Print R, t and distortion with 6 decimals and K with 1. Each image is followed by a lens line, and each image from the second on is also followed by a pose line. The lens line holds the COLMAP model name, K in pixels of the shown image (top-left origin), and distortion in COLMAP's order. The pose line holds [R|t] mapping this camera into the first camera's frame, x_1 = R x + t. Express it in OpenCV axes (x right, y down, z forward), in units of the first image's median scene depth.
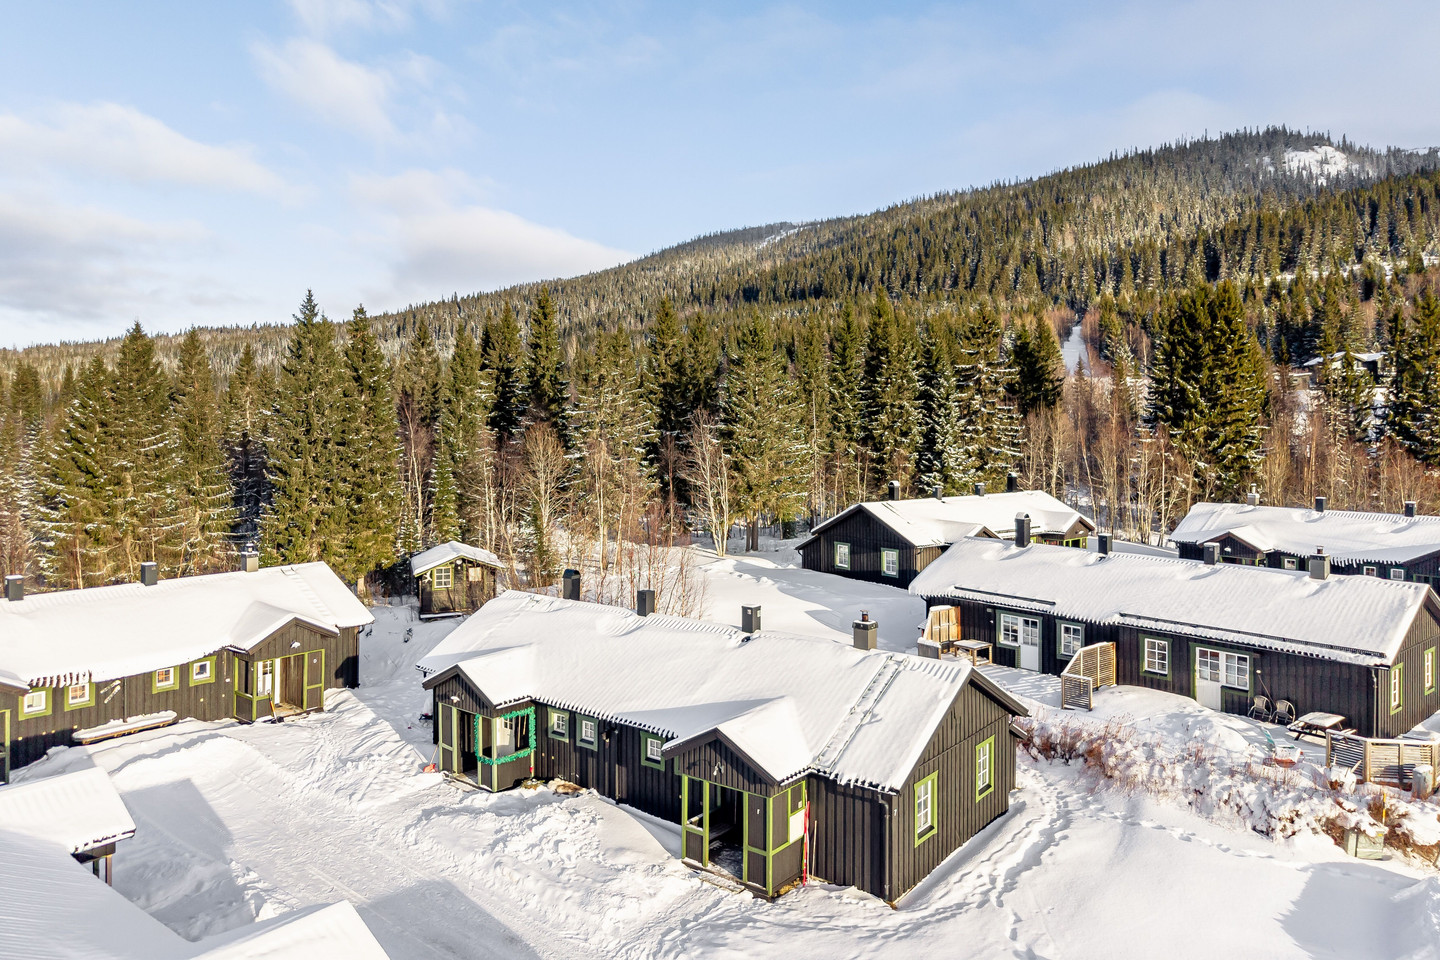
lens RADIAL K [[981.0, 0, 719.8], [0, 981.0, 429.6], [0, 0, 1]] dist [0.020525, -0.016065]
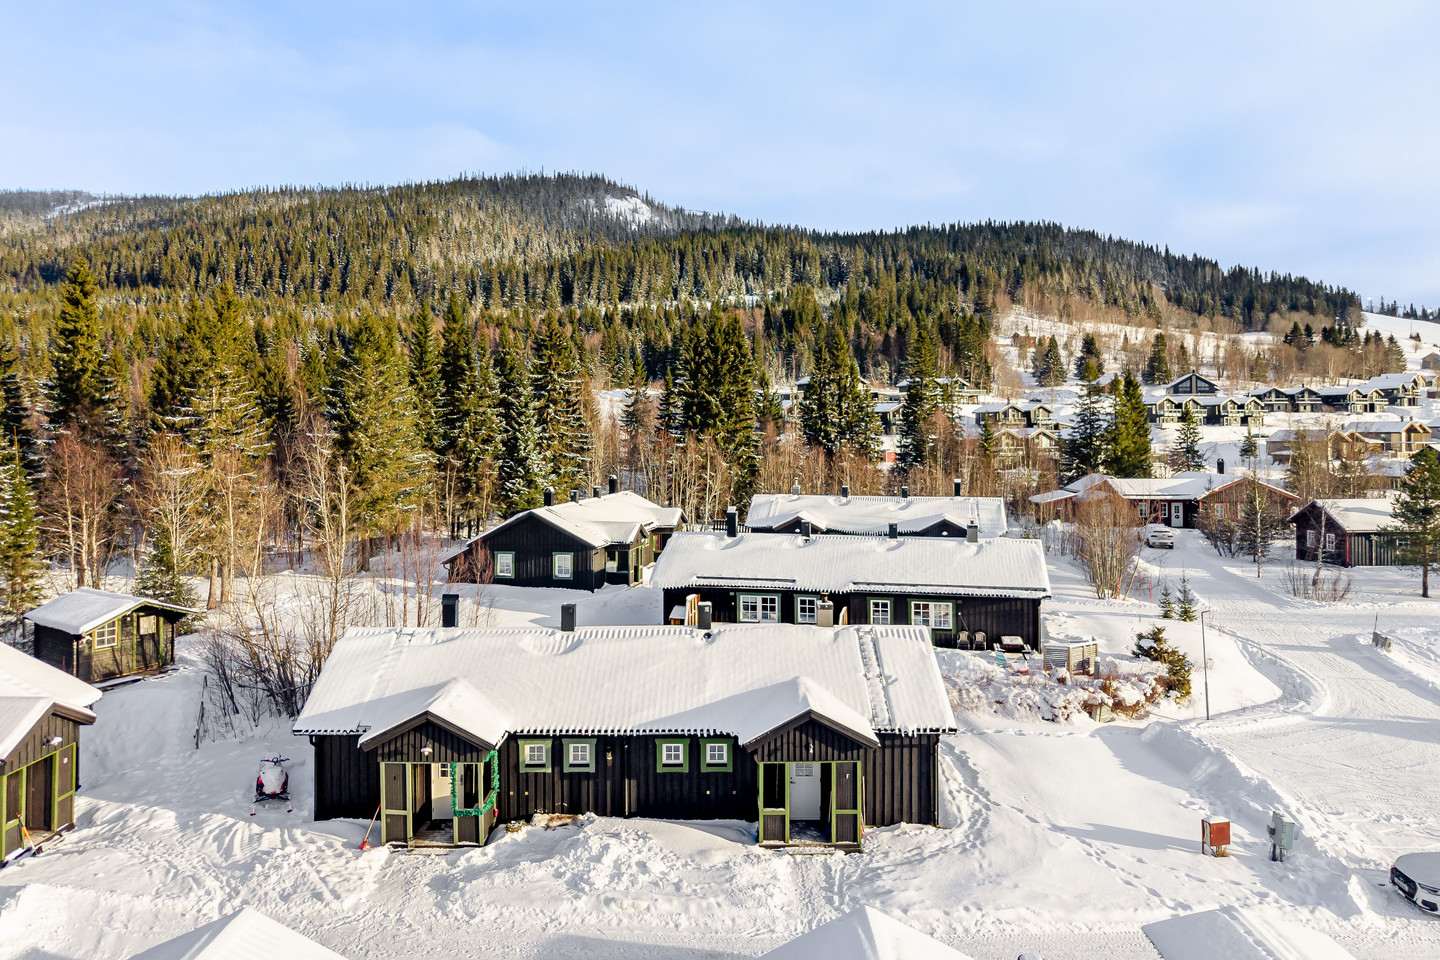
lens RADIAL K [[981.0, 0, 719.8], [0, 981.0, 429.6], [0, 0, 1]] dist [0.020525, -0.016065]
pose [[0.783239, -0.000998, 0.621719, -0.248475], [0.006315, 0.999960, -0.006350, 0.000133], [-0.621688, 0.008899, 0.783214, 0.068163]]
